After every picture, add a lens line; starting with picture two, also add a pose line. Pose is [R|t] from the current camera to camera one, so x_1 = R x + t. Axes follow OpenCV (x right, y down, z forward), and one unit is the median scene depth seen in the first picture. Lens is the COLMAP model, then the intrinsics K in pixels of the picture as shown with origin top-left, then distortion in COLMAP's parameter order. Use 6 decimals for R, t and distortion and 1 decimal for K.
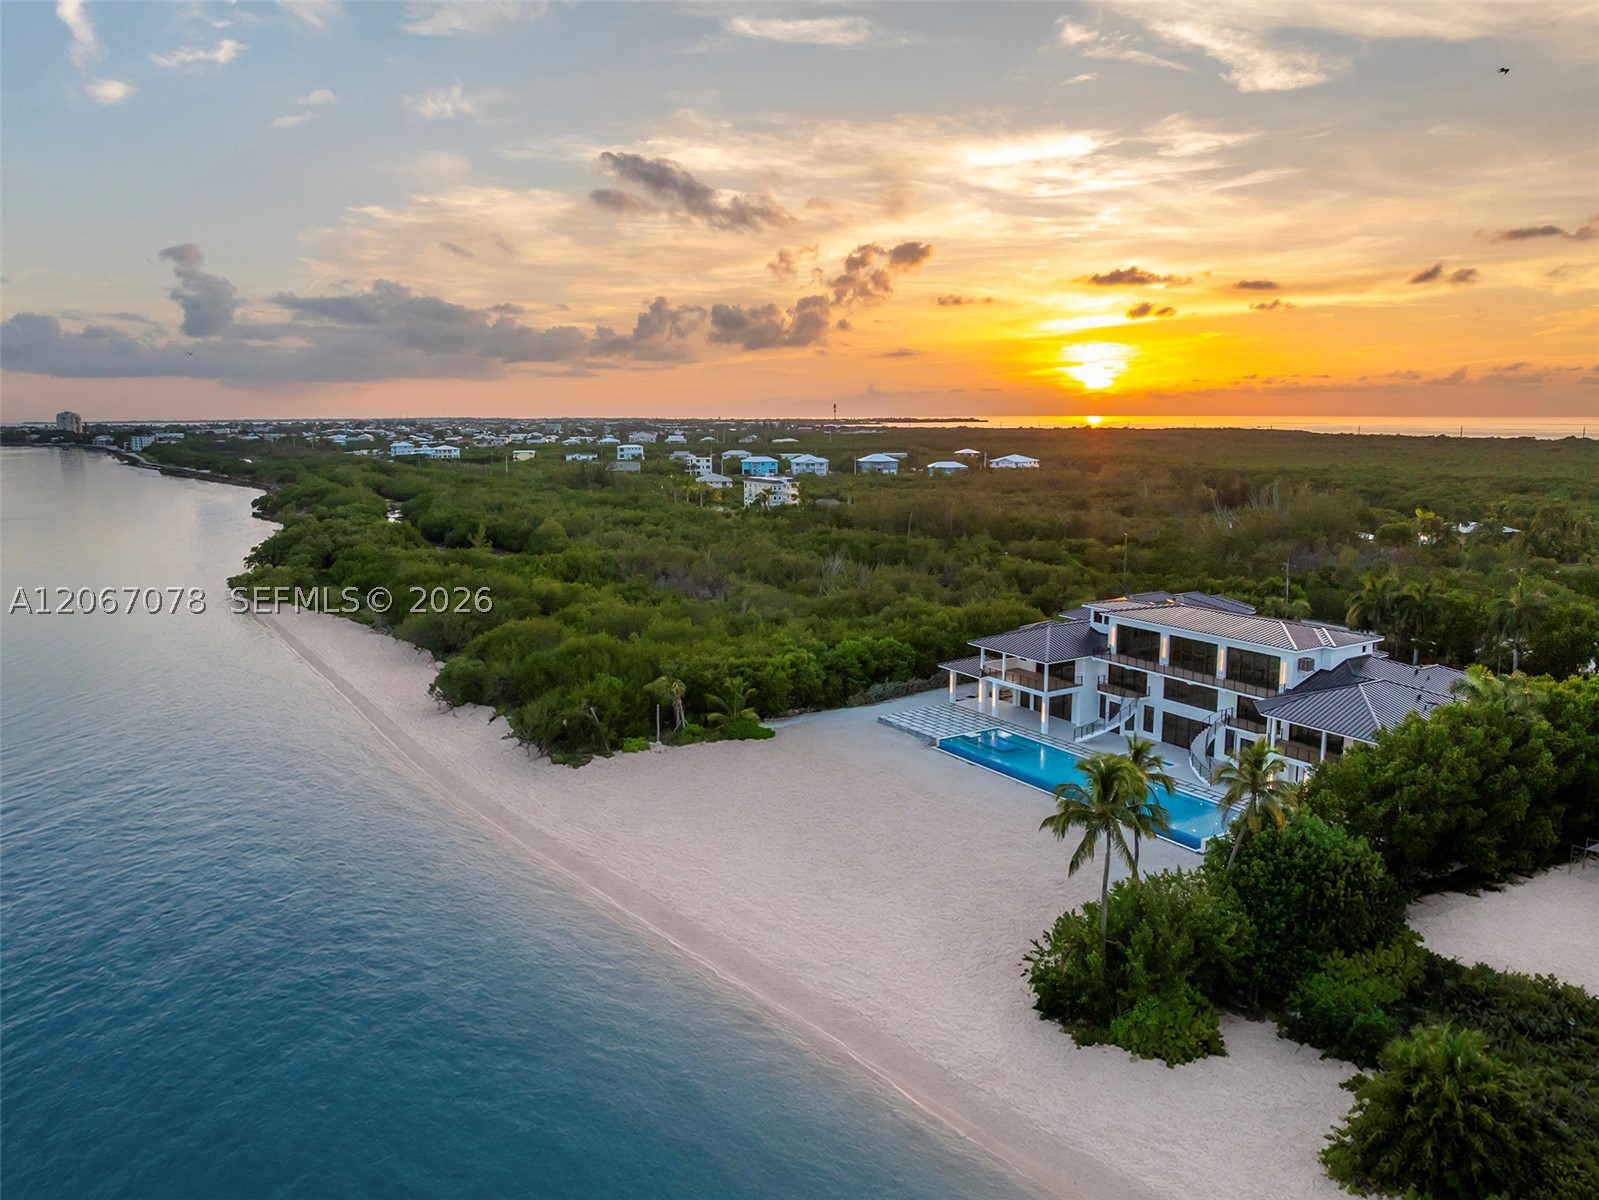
lens RADIAL K [[1137.5, 0, 799.5], [0, 1137.5, 600.0], [0, 0, 1]] dist [-0.042034, -0.004760]
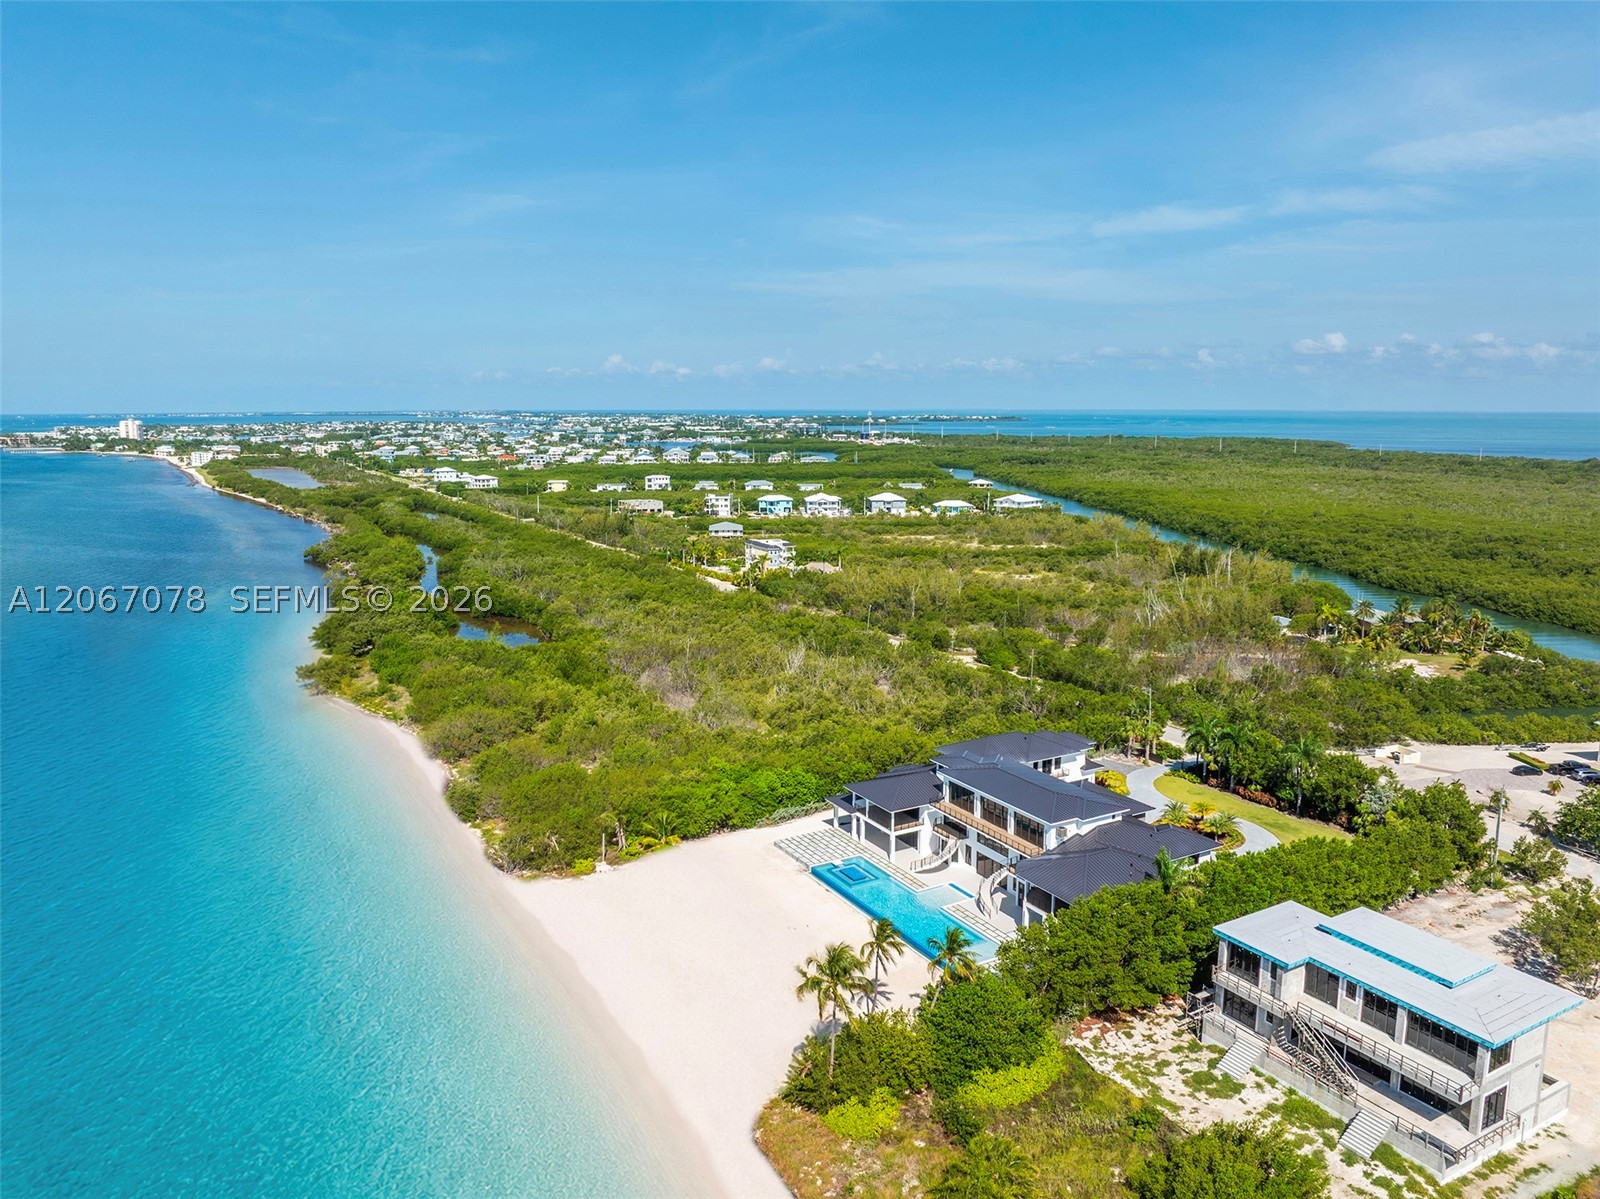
lens RADIAL K [[1138.3, 0, 800.0], [0, 1138.3, 599.5], [0, 0, 1]] dist [-0.042034, -0.004760]
pose [[0.999221, 0.009526, -0.038288, 0.117197], [-0.009233, 0.999927, 0.007807, -0.148303], [0.038359, -0.007448, 0.999236, -0.242200]]
